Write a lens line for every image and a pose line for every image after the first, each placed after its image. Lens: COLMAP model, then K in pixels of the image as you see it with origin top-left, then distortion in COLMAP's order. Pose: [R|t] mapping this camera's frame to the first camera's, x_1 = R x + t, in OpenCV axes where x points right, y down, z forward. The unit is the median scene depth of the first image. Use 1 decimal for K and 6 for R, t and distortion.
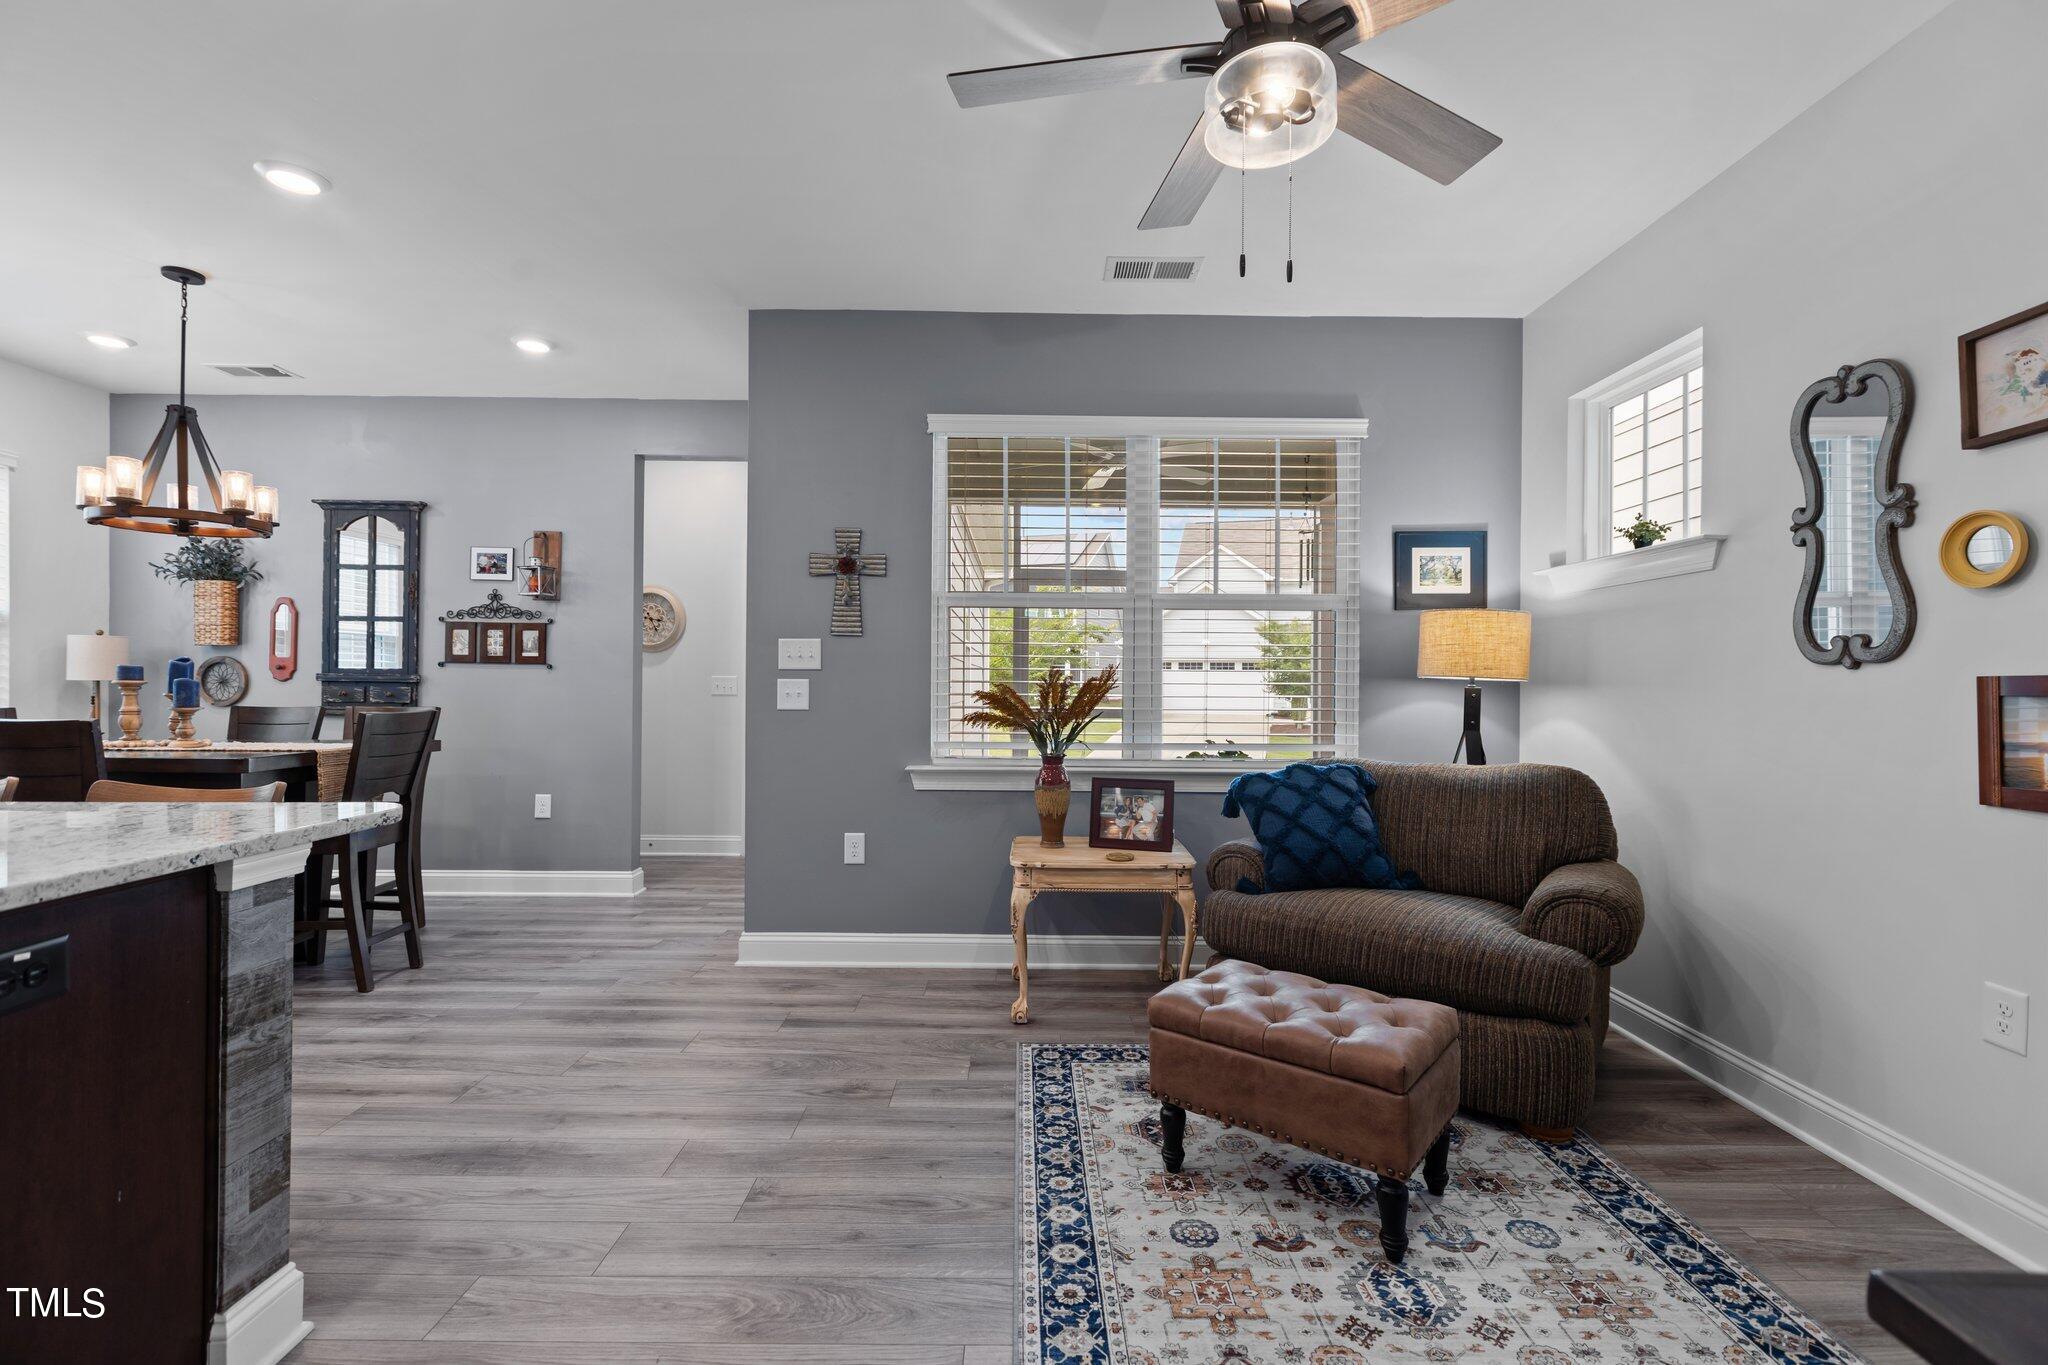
lens RADIAL K [[904.5, 0, 1033.8], [0, 904.5, 680.3], [0, 0, 1]] dist [0.002665, -0.001231]
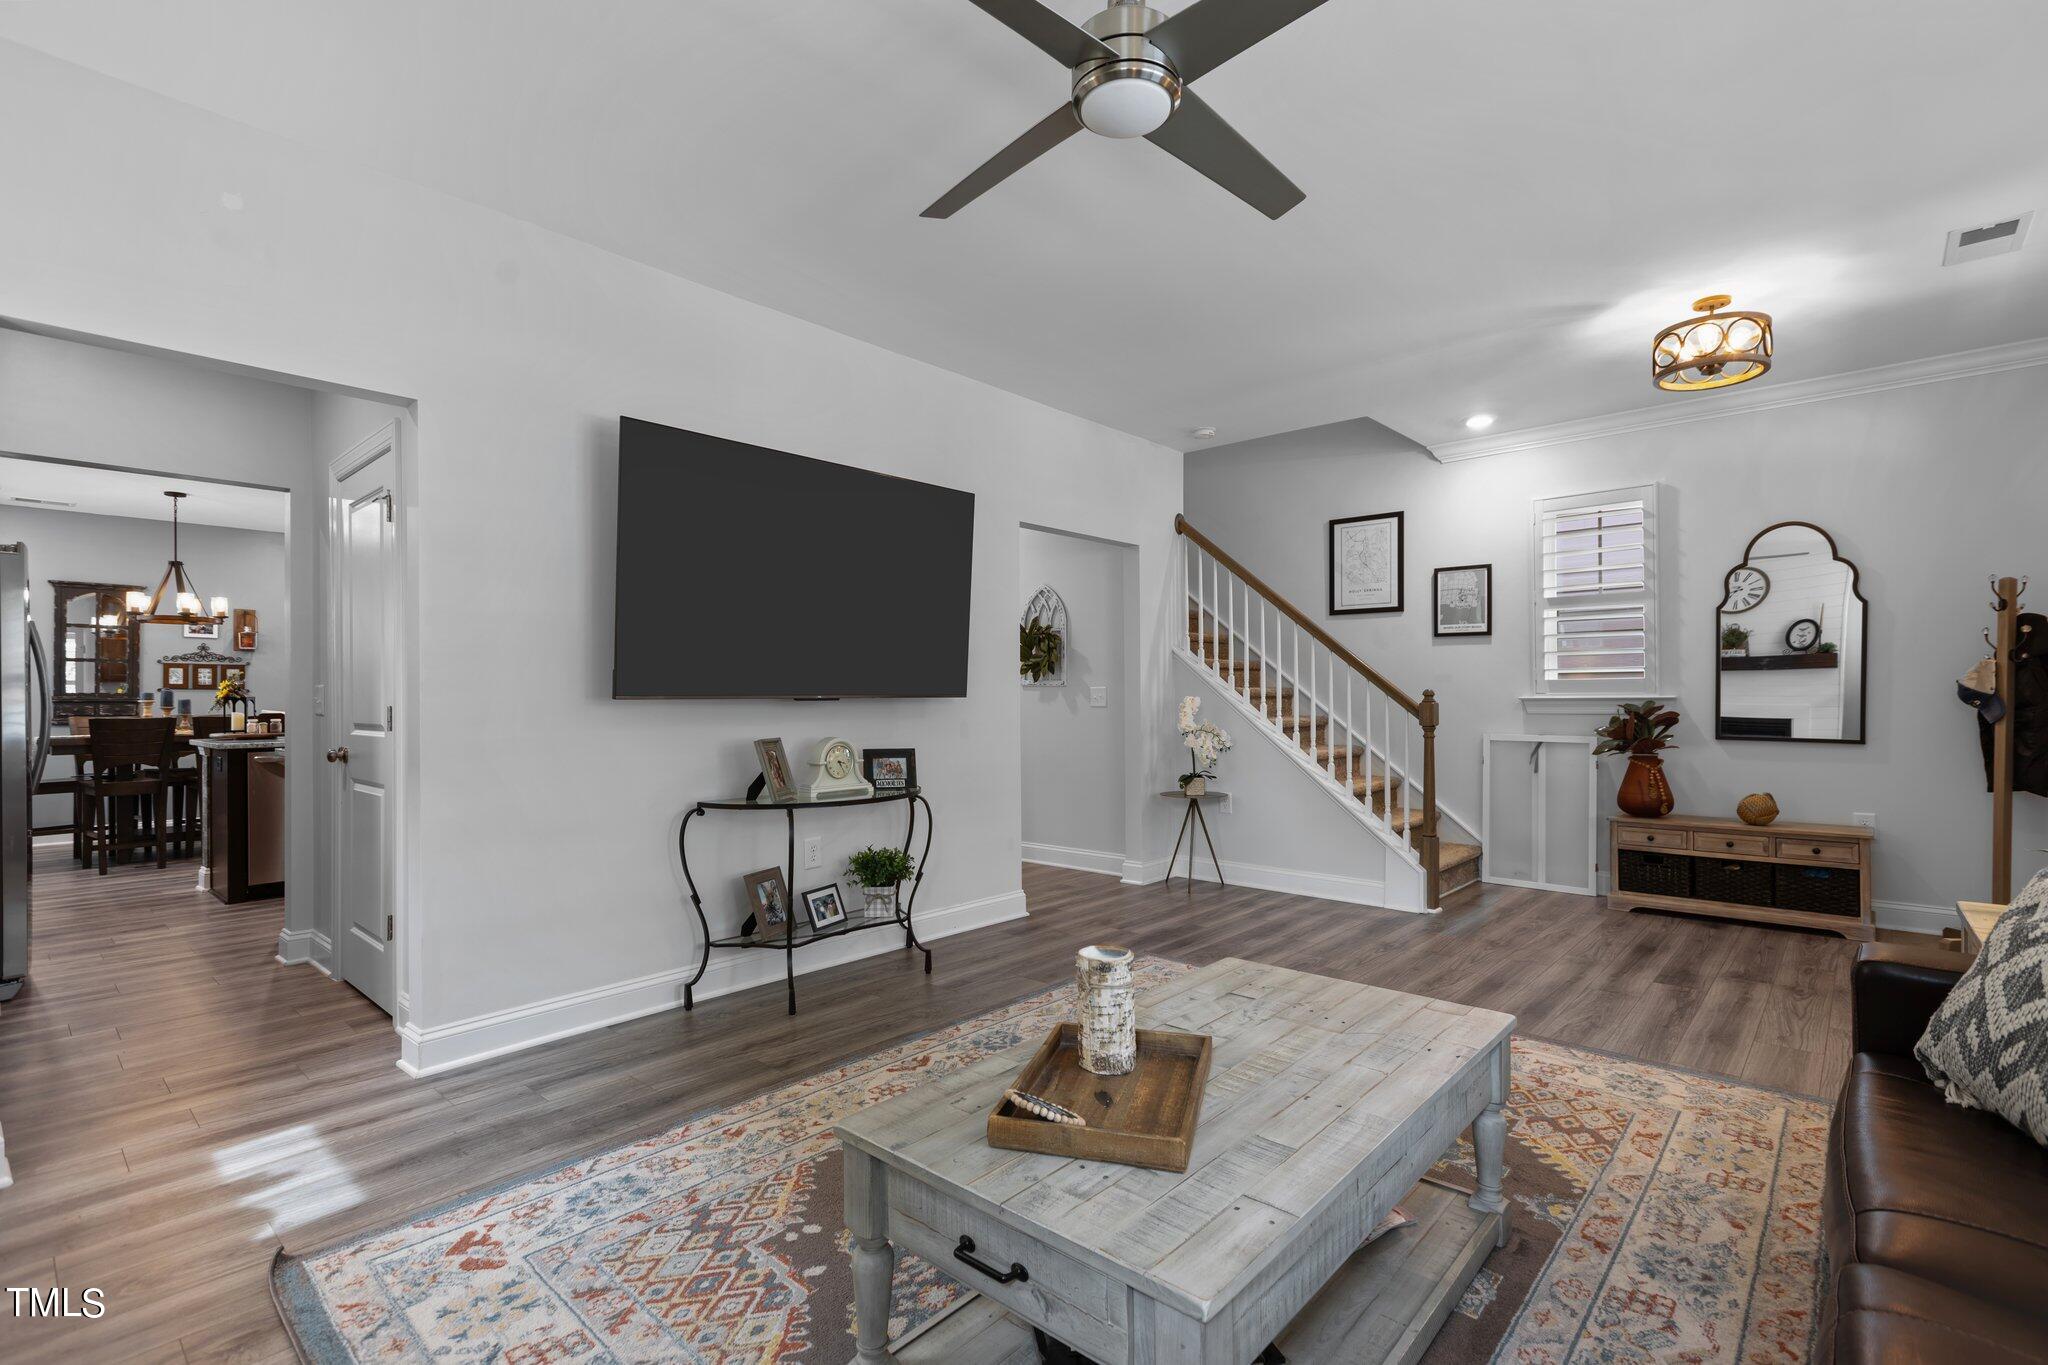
lens RADIAL K [[935.1, 0, 1028.0], [0, 935.1, 694.7], [0, 0, 1]] dist [0.002069, 0.000253]
pose [[0.669566, -0.008518, 0.742704, -1.140842], [0.010109, 0.999946, 0.002355, 0.002193], [-0.742684, 0.005931, 0.669616, -1.615161]]
